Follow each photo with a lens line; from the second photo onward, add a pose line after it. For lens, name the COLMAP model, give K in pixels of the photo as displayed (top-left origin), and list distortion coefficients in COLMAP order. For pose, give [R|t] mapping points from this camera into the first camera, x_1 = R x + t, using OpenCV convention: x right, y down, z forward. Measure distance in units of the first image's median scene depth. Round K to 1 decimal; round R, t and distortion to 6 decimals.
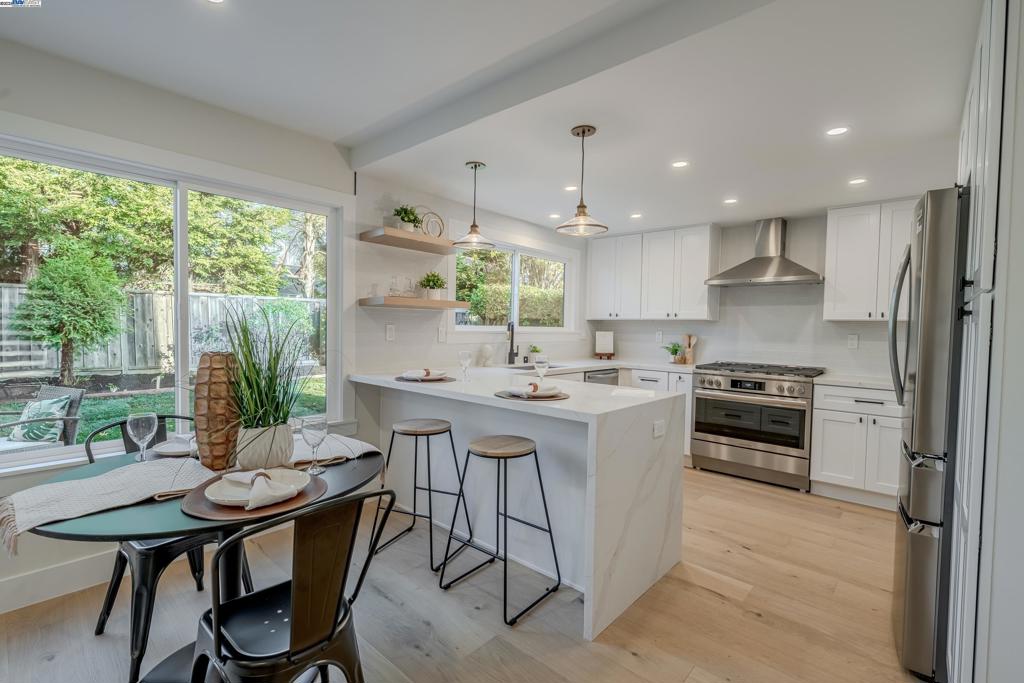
lens RADIAL K [[458.7, 0, 515.7], [0, 458.7, 343.8], [0, 0, 1]] dist [-0.002132, -0.000186]
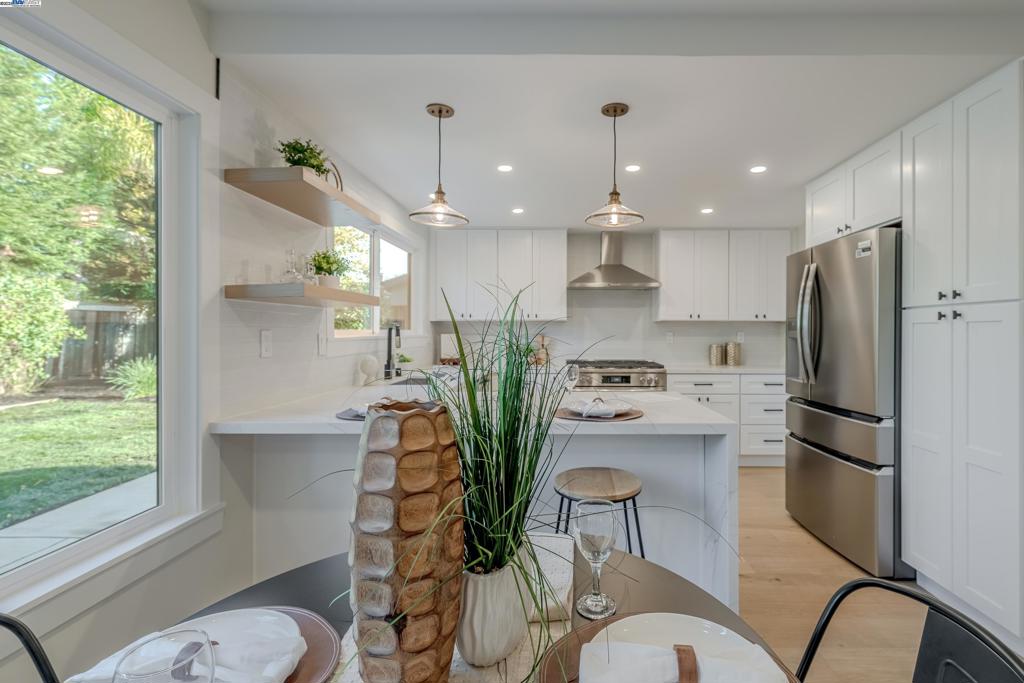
lens RADIAL K [[459.3, 0, 553.1], [0, 459.3, 336.3], [0, 0, 1]] dist [-0.000398, 0.000130]
pose [[0.758265, -0.025412, 0.651451, -0.392838], [0.037450, 0.999288, -0.004610, -0.017634], [-0.650870, 0.027892, 0.758677, 0.304137]]
